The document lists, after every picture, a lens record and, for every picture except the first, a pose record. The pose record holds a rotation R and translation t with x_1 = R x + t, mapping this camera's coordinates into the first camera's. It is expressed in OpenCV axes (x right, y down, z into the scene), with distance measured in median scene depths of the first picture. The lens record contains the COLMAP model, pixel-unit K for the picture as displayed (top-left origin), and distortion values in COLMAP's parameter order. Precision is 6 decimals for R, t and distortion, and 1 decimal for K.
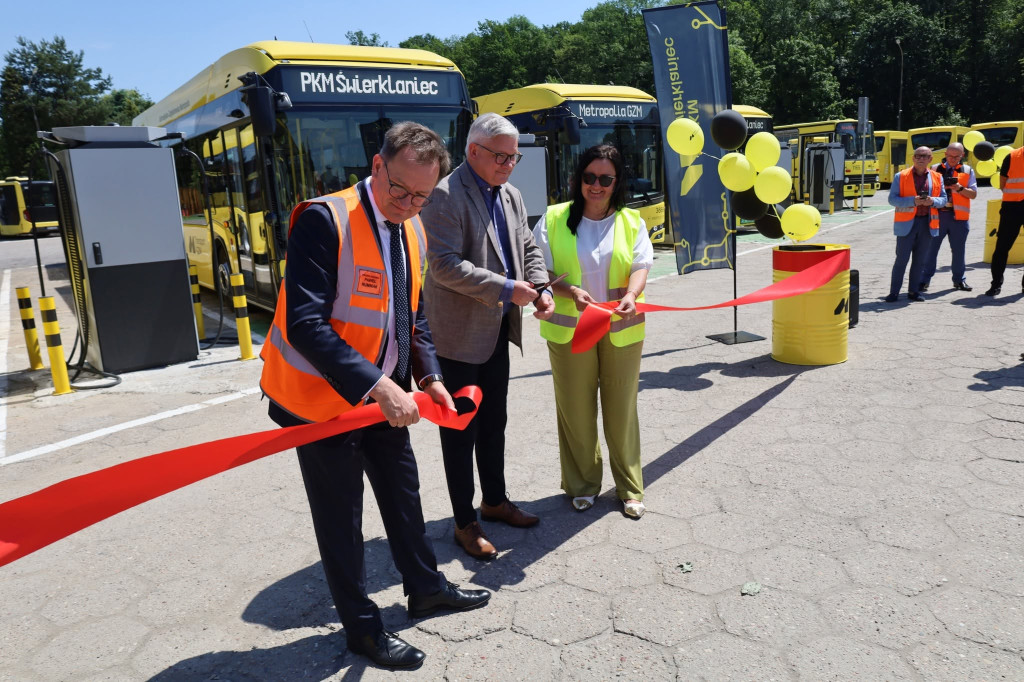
lens RADIAL K [[744.8, 0, 509.6], [0, 744.8, 344.7], [0, 0, 1]] dist [-0.022852, 0.006581]
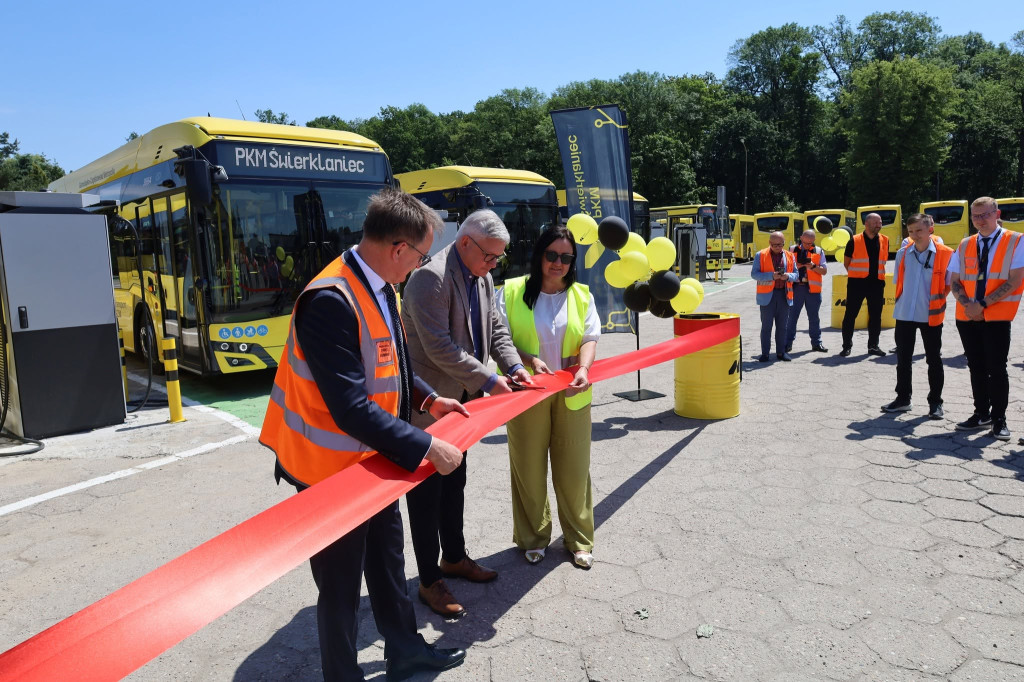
lens RADIAL K [[683.6, 0, 510.6], [0, 683.6, 344.0], [0, 0, 1]] dist [-0.011533, -0.005219]
pose [[0.988922, -0.000281, 0.148435, -0.036142], [0.012402, 0.996658, -0.080740, -0.004779], [-0.147917, 0.081687, 0.985621, 0.007386]]
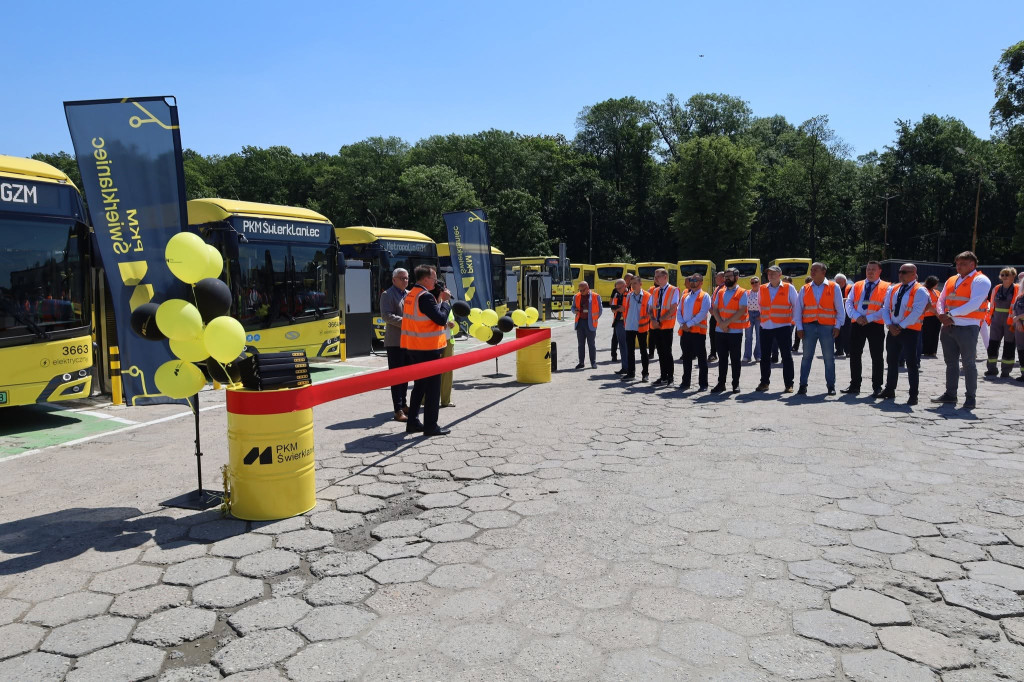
lens RADIAL K [[690.5, 0, 506.2], [0, 690.5, 332.1], [0, 0, 1]] dist [-0.025031, 0.029533]
pose [[0.940325, 0.023392, 0.339473, -0.237251], [0.031301, 0.987458, -0.154745, 0.130841], [-0.338836, 0.156137, 0.927799, -0.566616]]
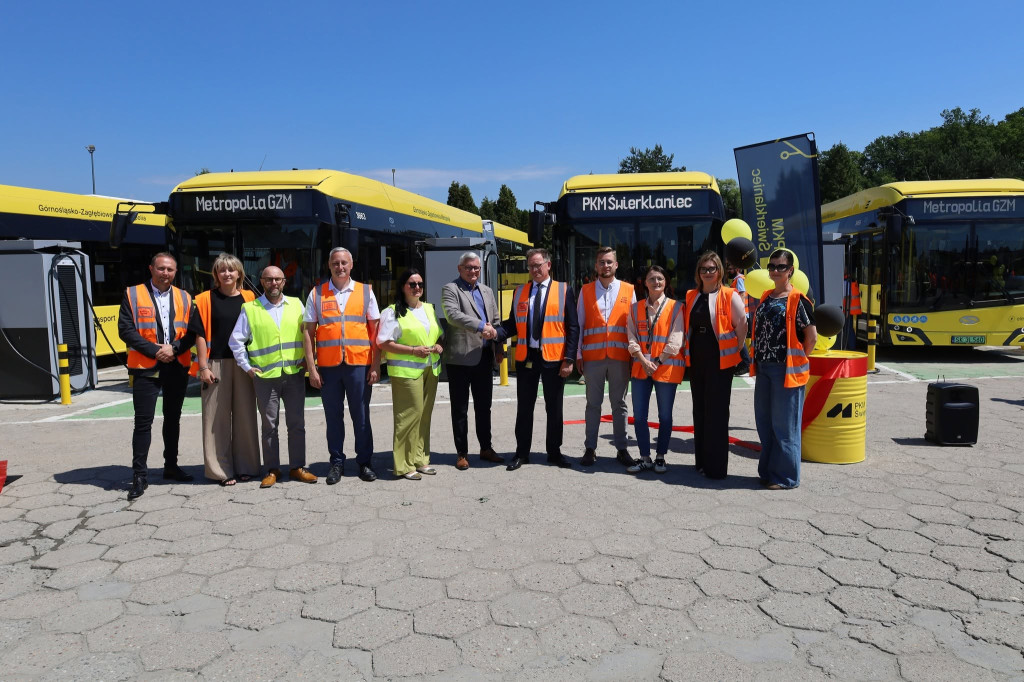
lens RADIAL K [[690.5, 0, 542.5], [0, 690.5, 351.7], [0, 0, 1]] dist [-0.025031, 0.029533]
pose [[0.737833, 0.113526, -0.665368, 0.568993], [-0.164184, 0.986334, -0.013774, -0.037844], [0.654711, 0.119406, 0.746389, -0.019323]]
